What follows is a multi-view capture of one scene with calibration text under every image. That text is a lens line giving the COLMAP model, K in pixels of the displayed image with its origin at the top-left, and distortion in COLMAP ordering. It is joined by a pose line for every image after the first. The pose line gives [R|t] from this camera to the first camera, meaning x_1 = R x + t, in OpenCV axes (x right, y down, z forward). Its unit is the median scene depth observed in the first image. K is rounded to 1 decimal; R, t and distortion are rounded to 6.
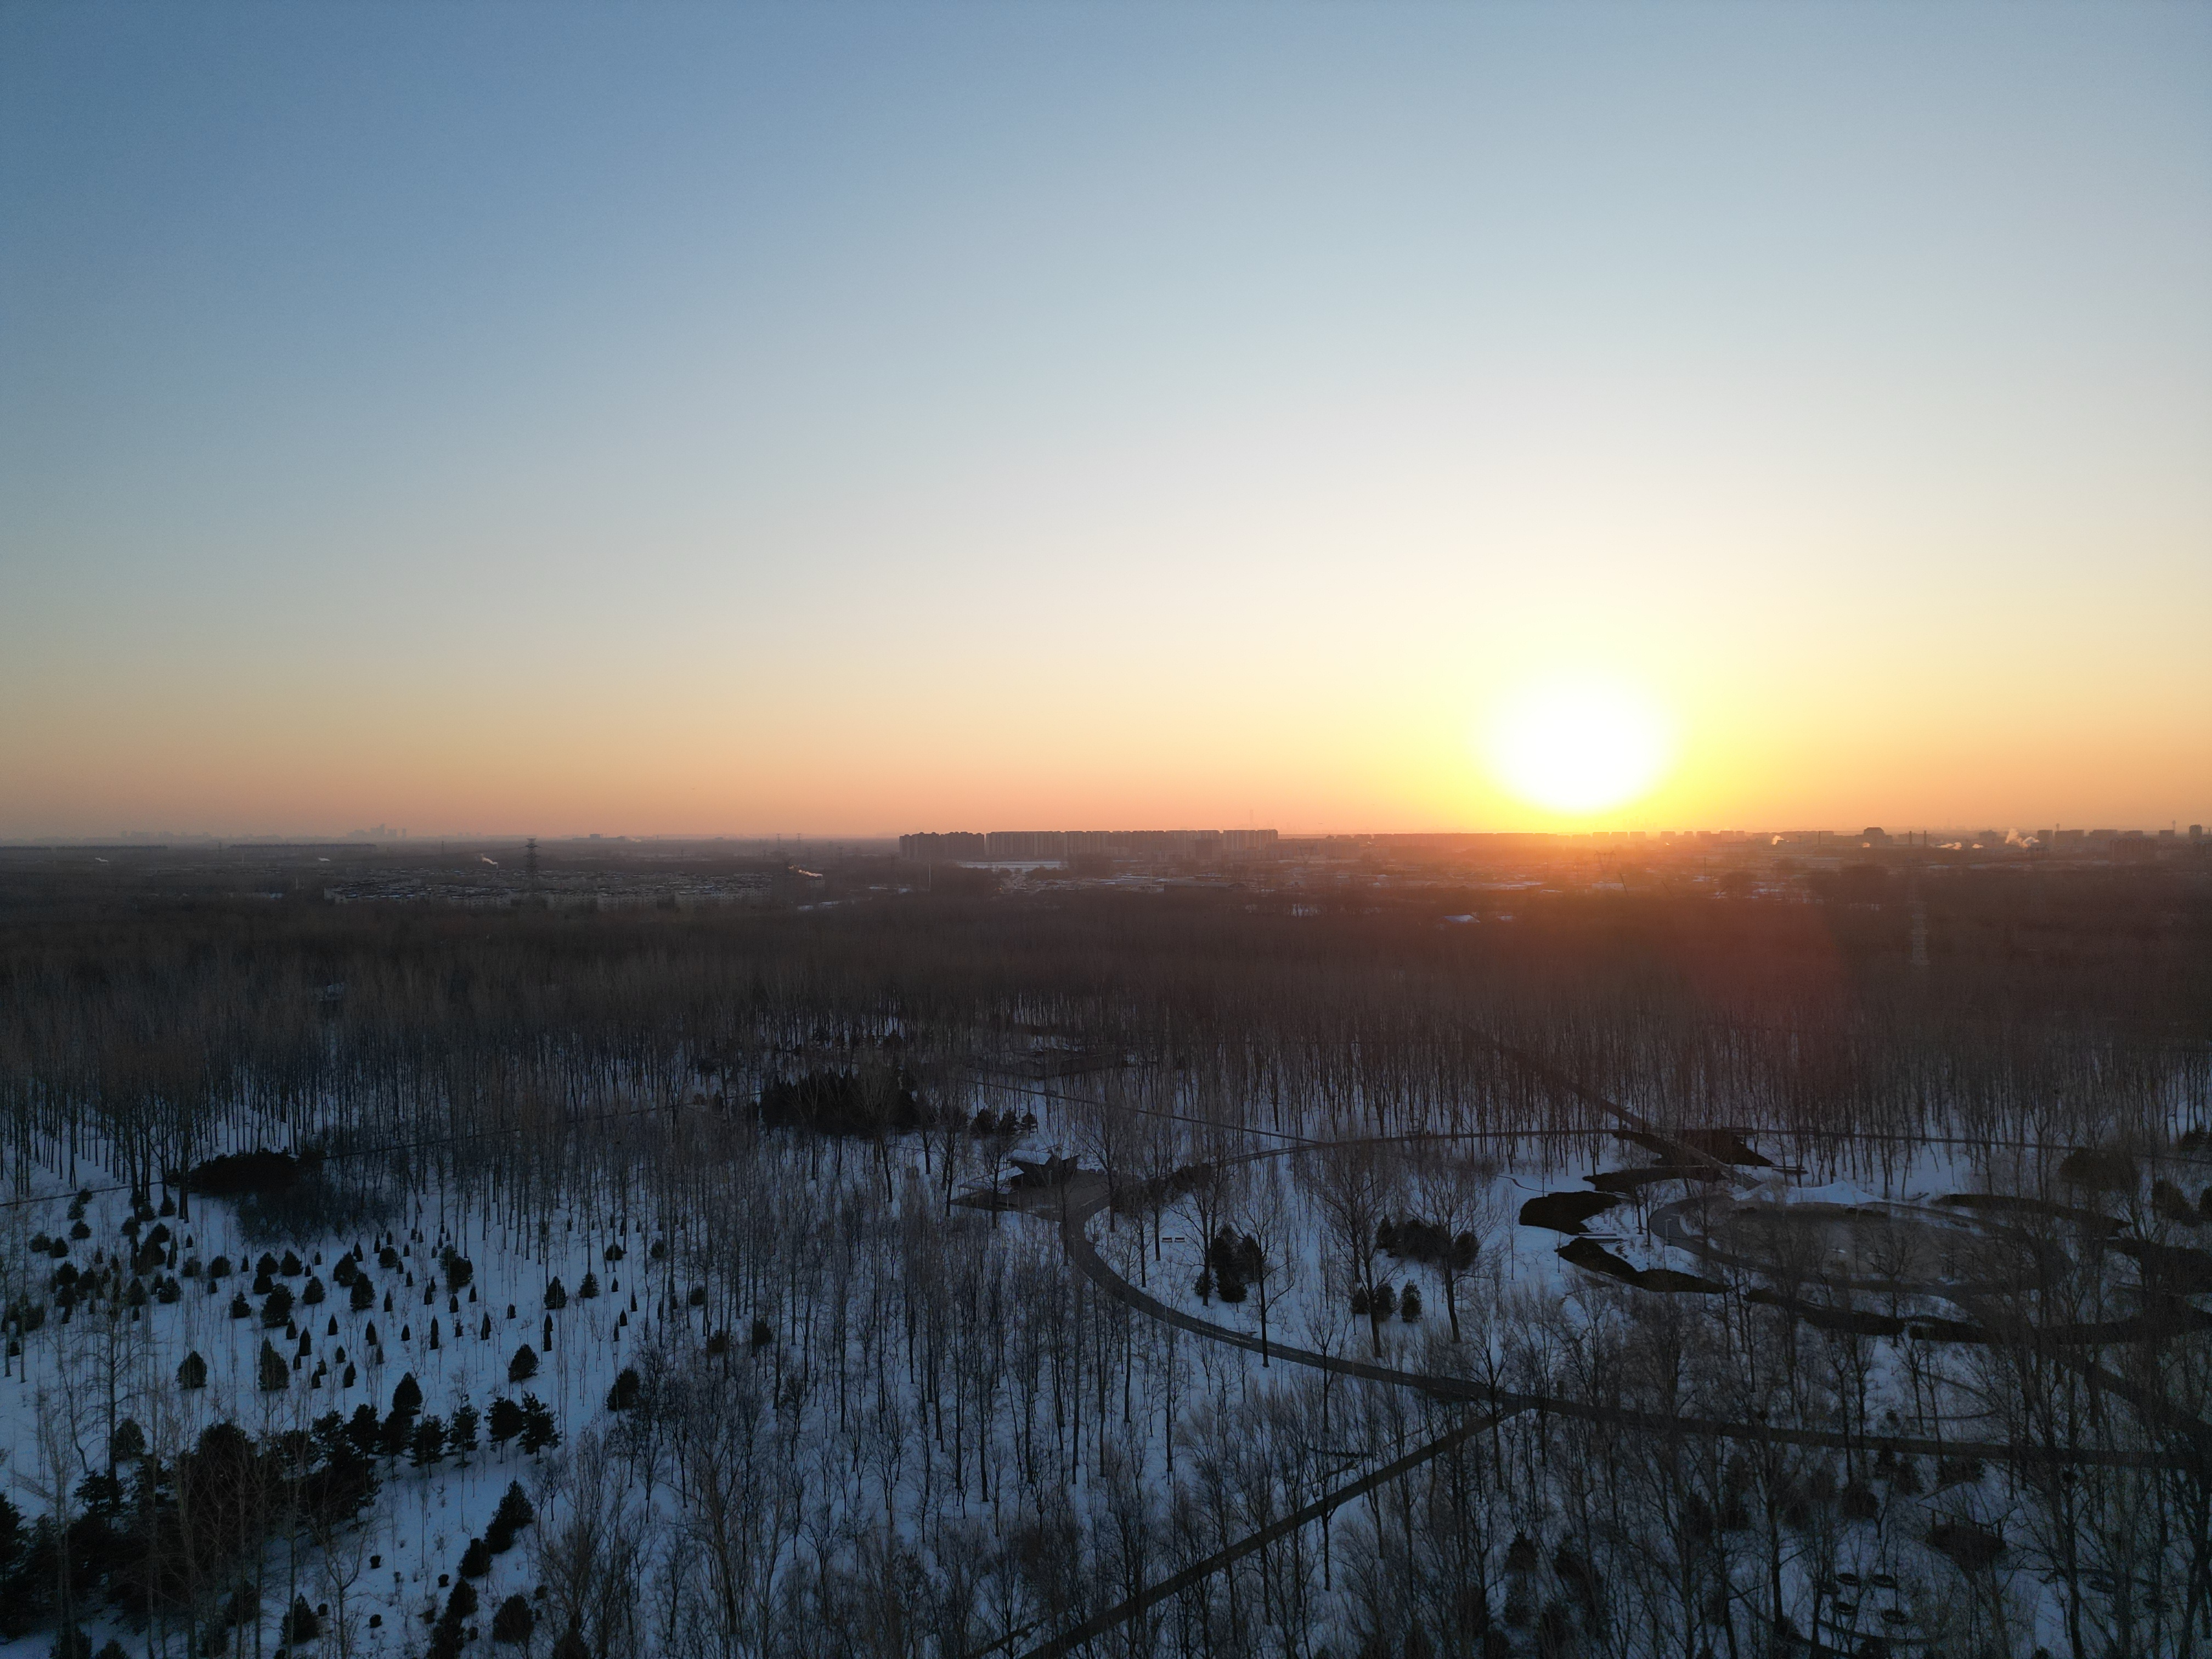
lens RADIAL K [[1540.9, 0, 1099.2], [0, 1540.9, 823.6], [0, 0, 1]] dist [0.084581, -0.071207]
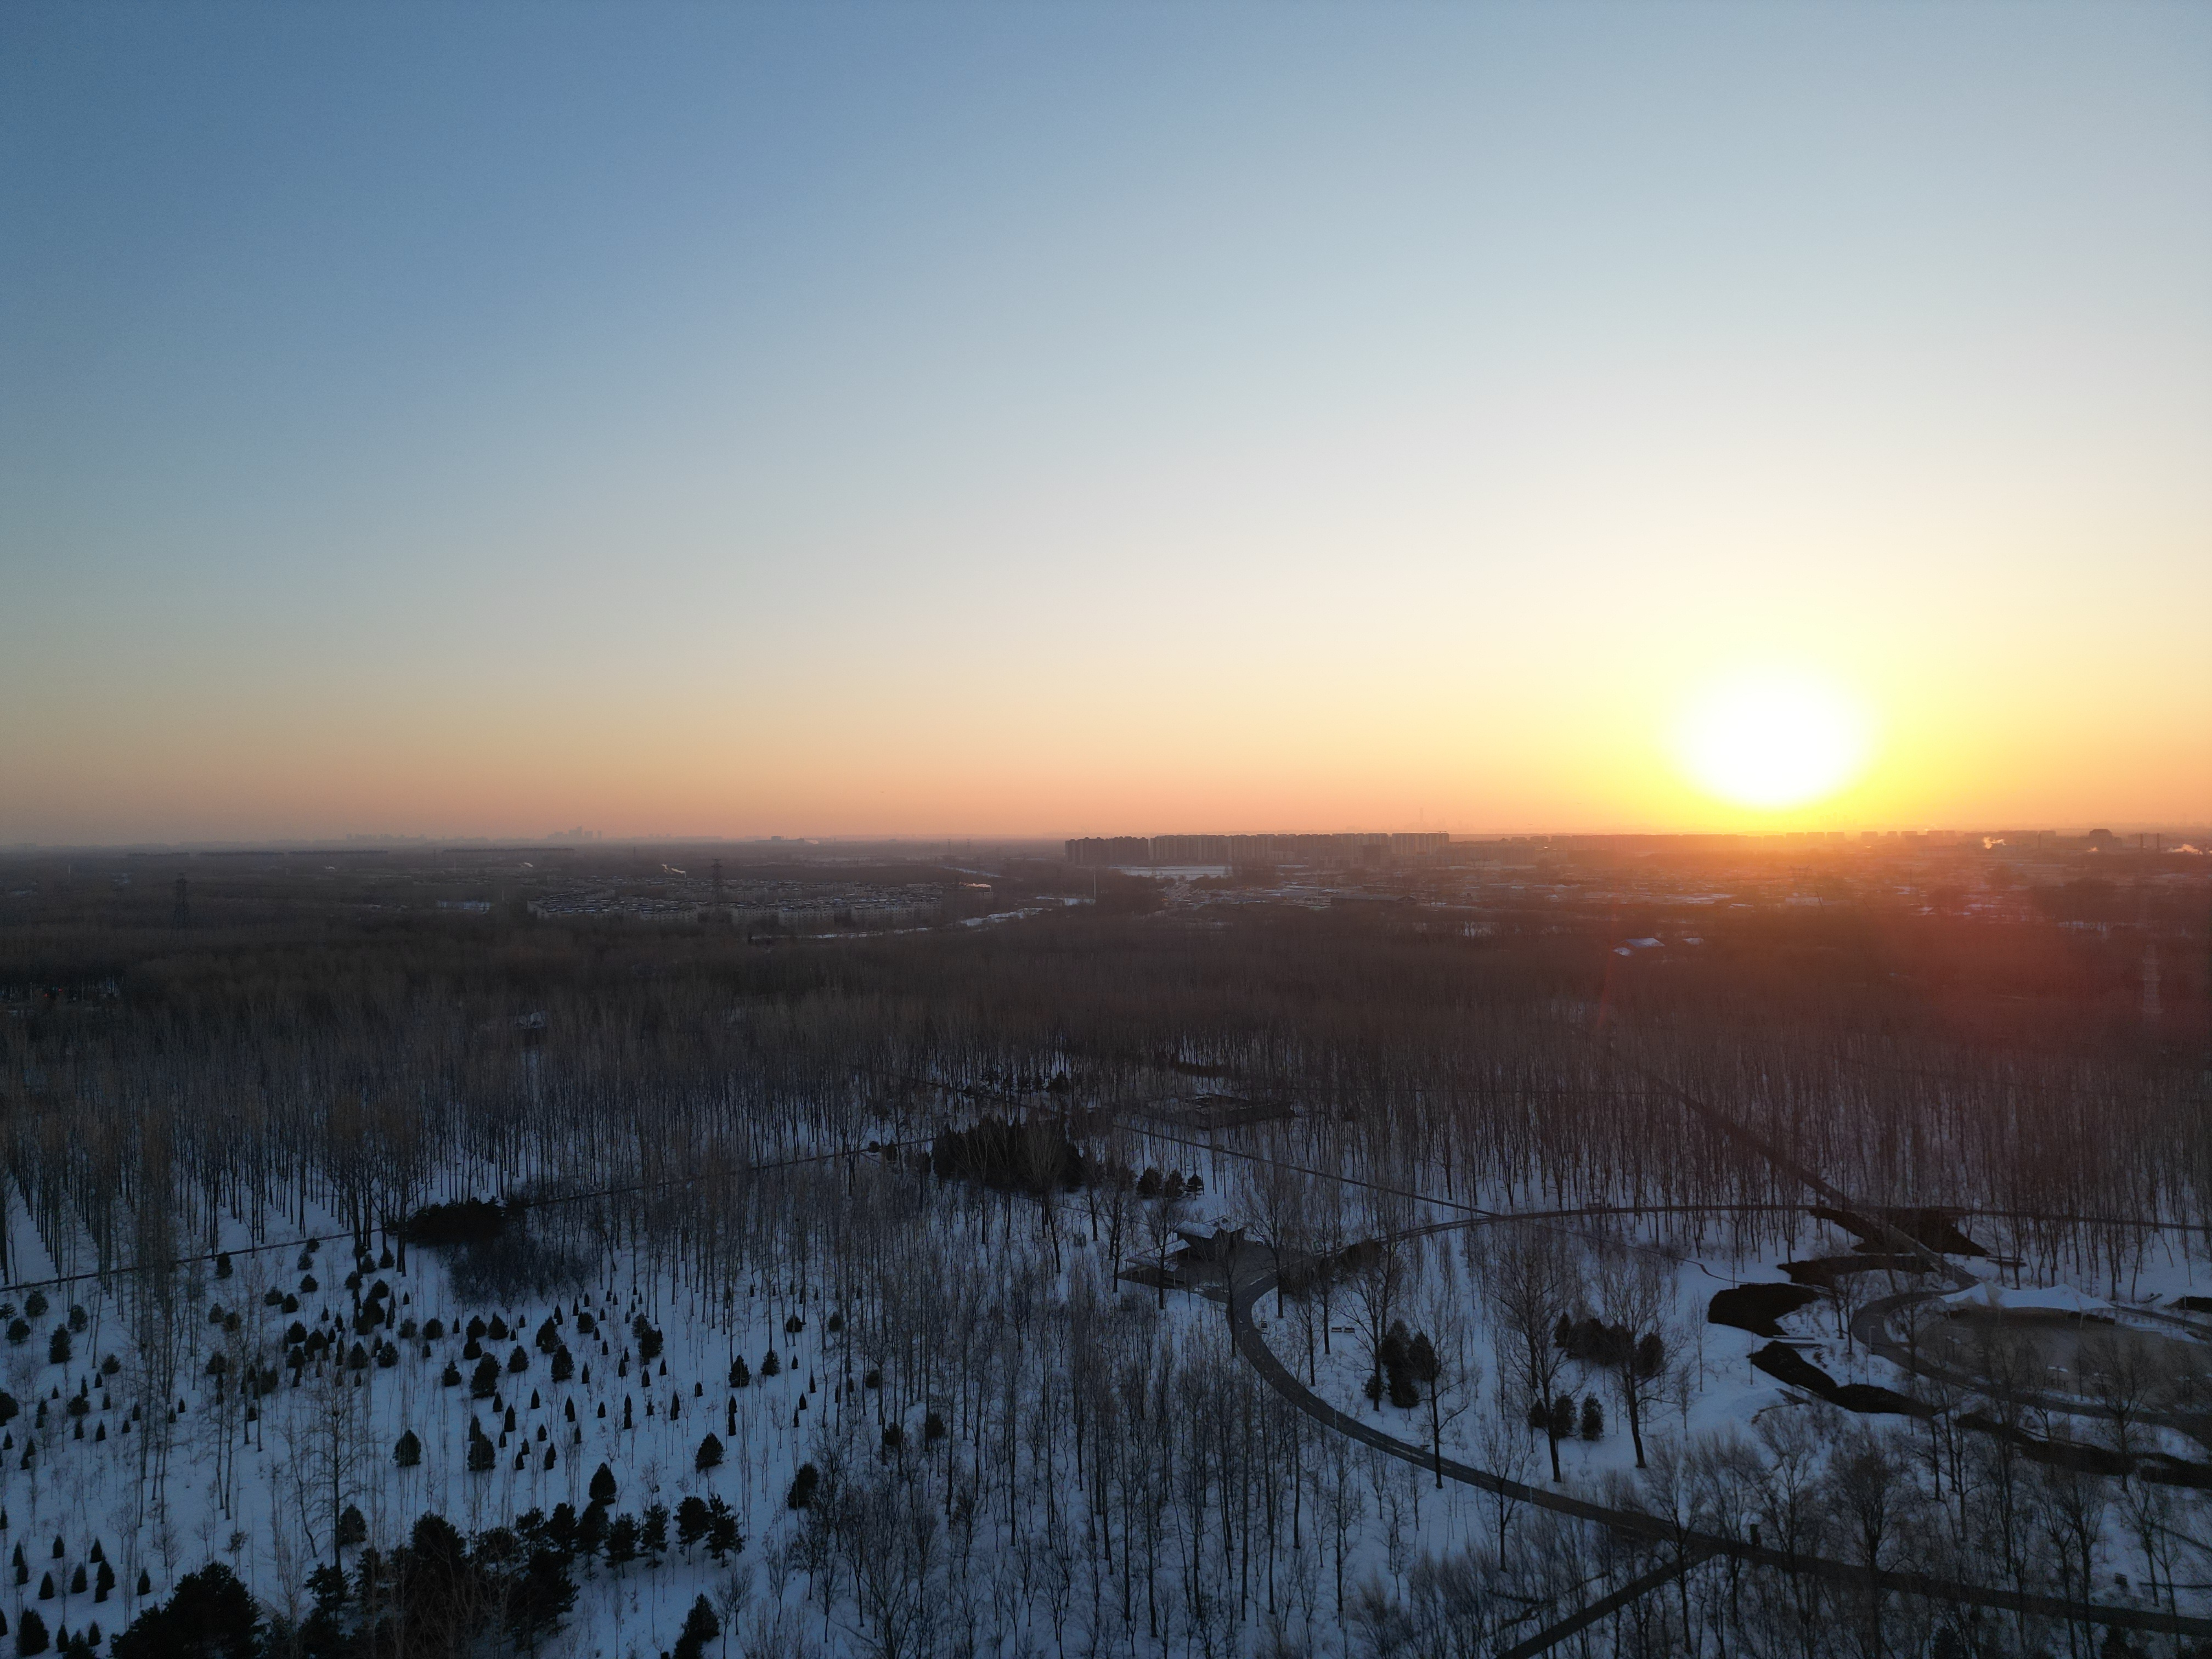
lens RADIAL K [[1540.9, 0, 1100.4], [0, 1540.9, 830.4], [0, 0, 1]] dist [0.084581, -0.071207]
pose [[0.994319, 0.000050, -0.106444, -0.000232], [0.000831, 0.999966, 0.008225, -0.056946], [0.106441, -0.008267, 0.994285, 0.001544]]
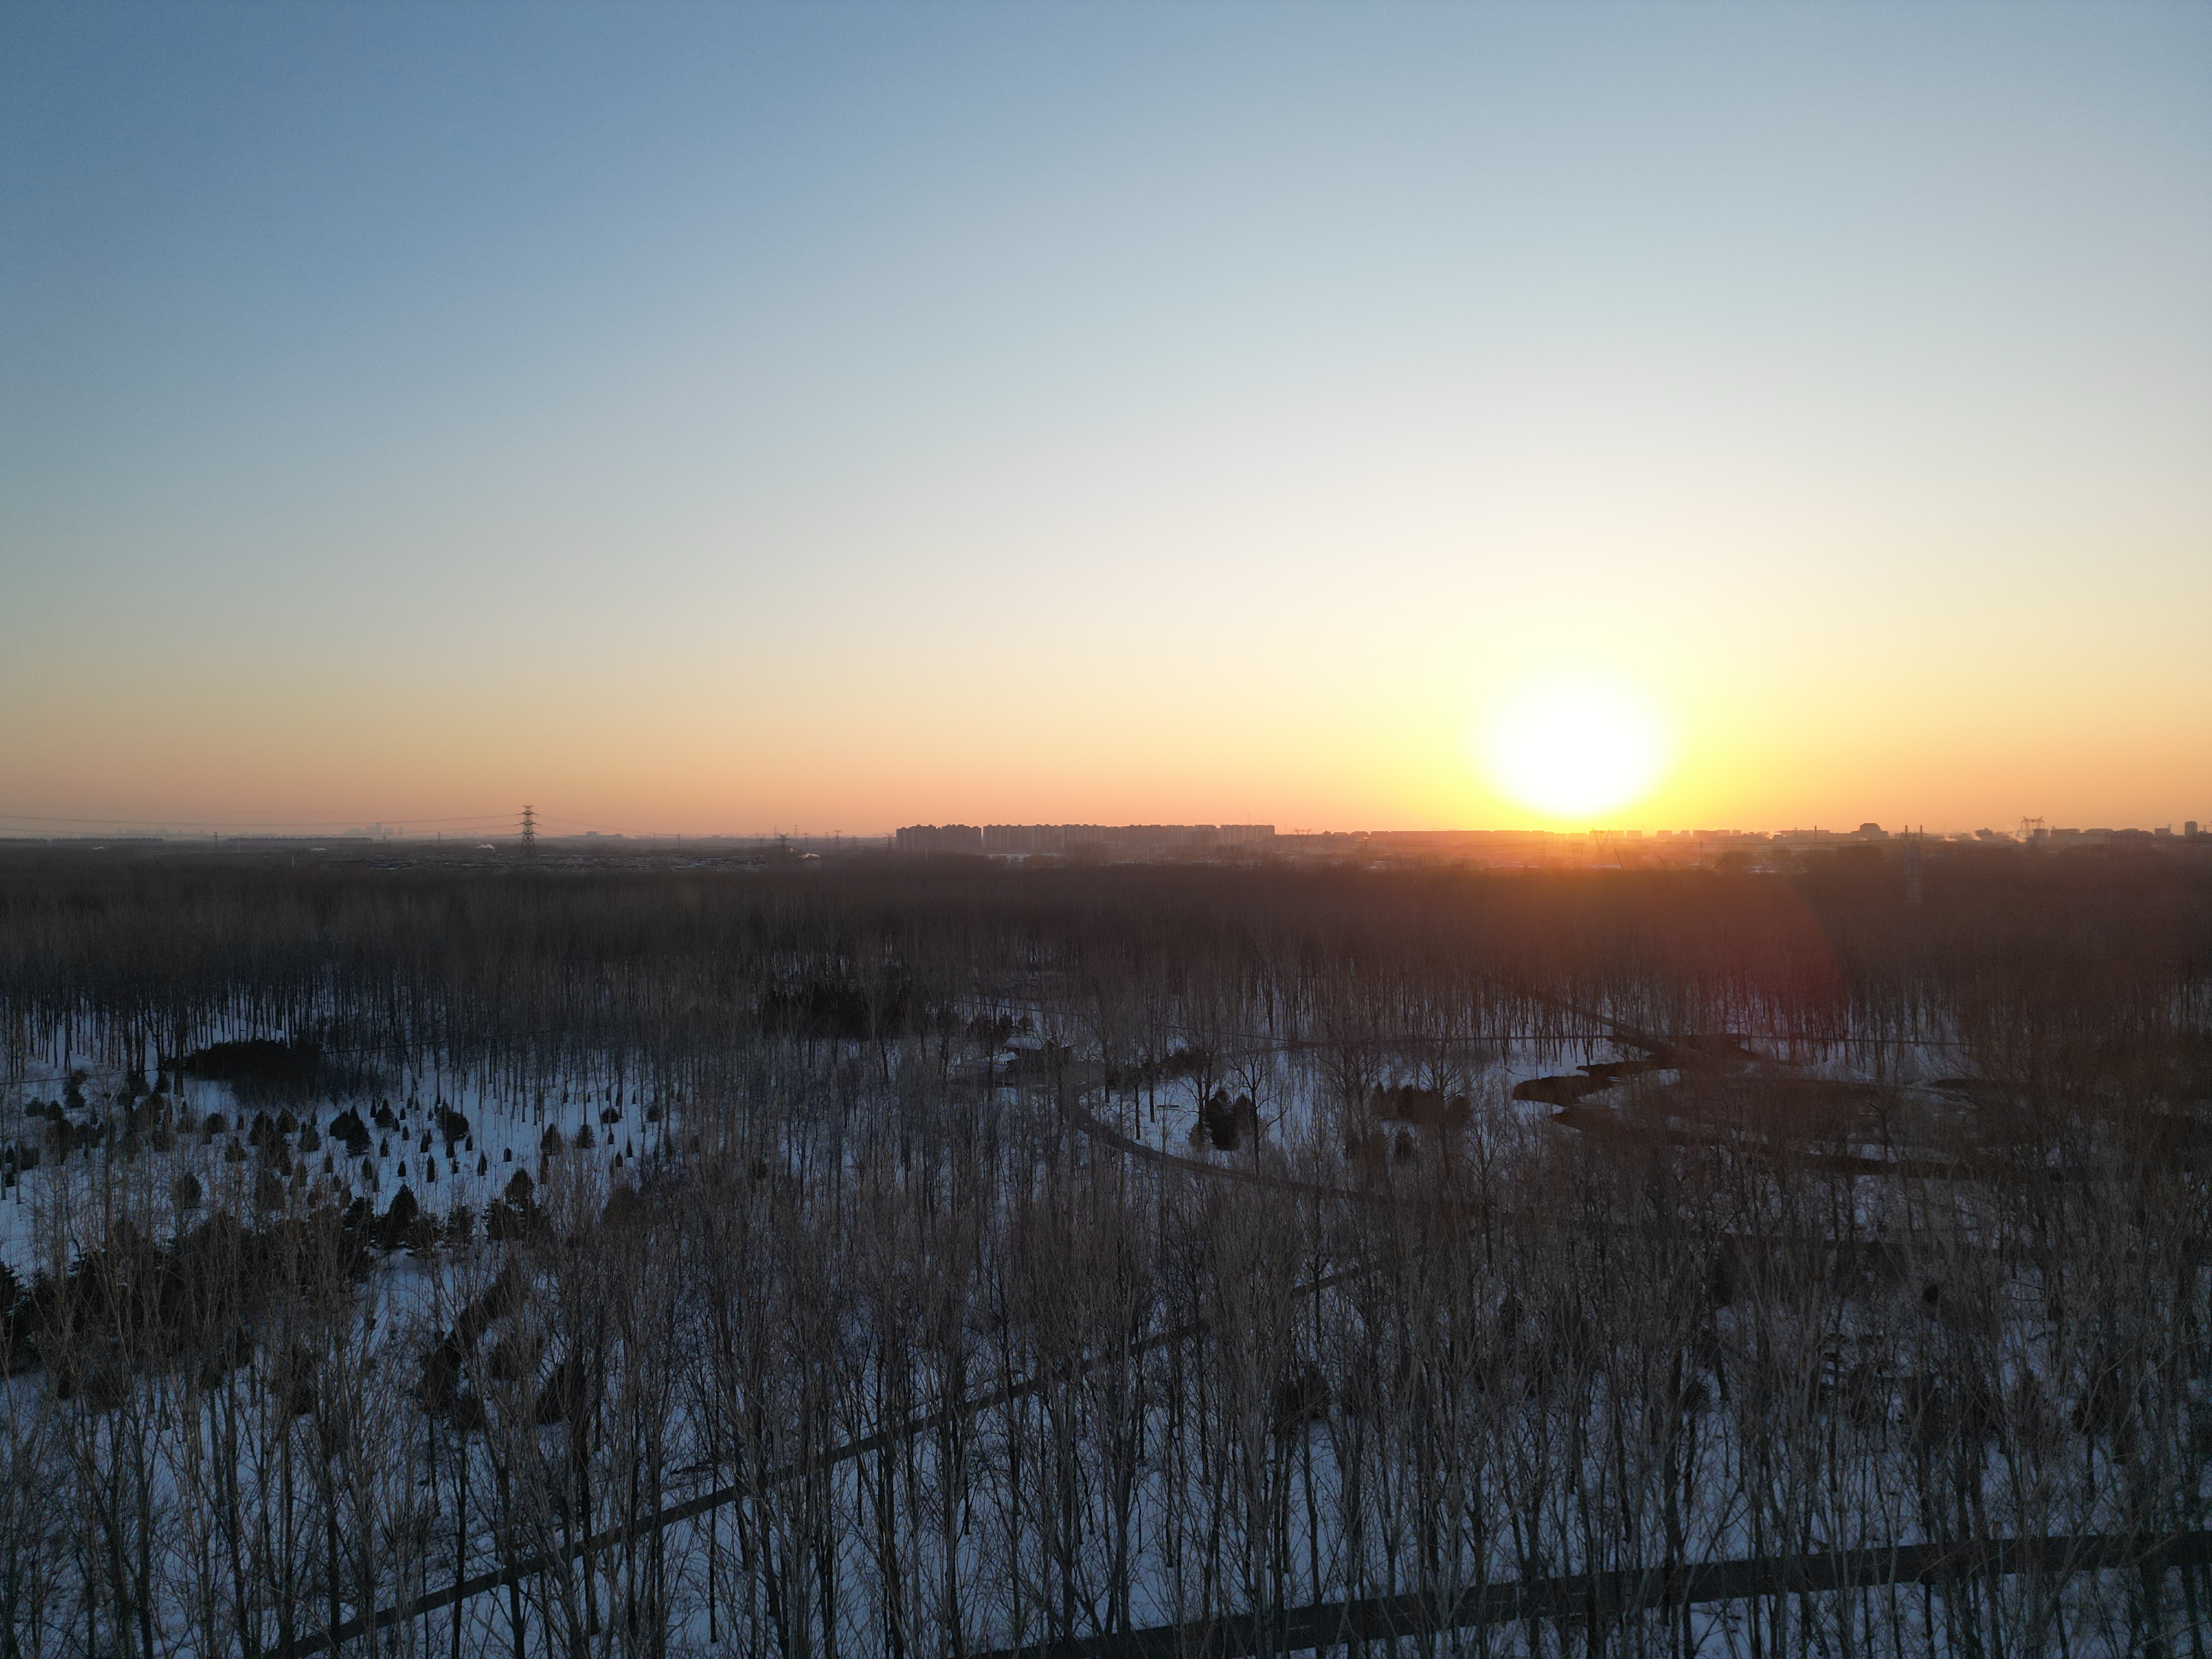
lens RADIAL K [[1540.9, 0, 1099.5], [0, 1540.9, 814.5], [0, 0, 1]] dist [0.084581, -0.071207]
pose [[0.999996, -0.001594, 0.002115, 0.001640], [0.001619, 0.999926, -0.012031, 0.089983], [-0.002095, 0.012035, 0.999925, -0.003282]]
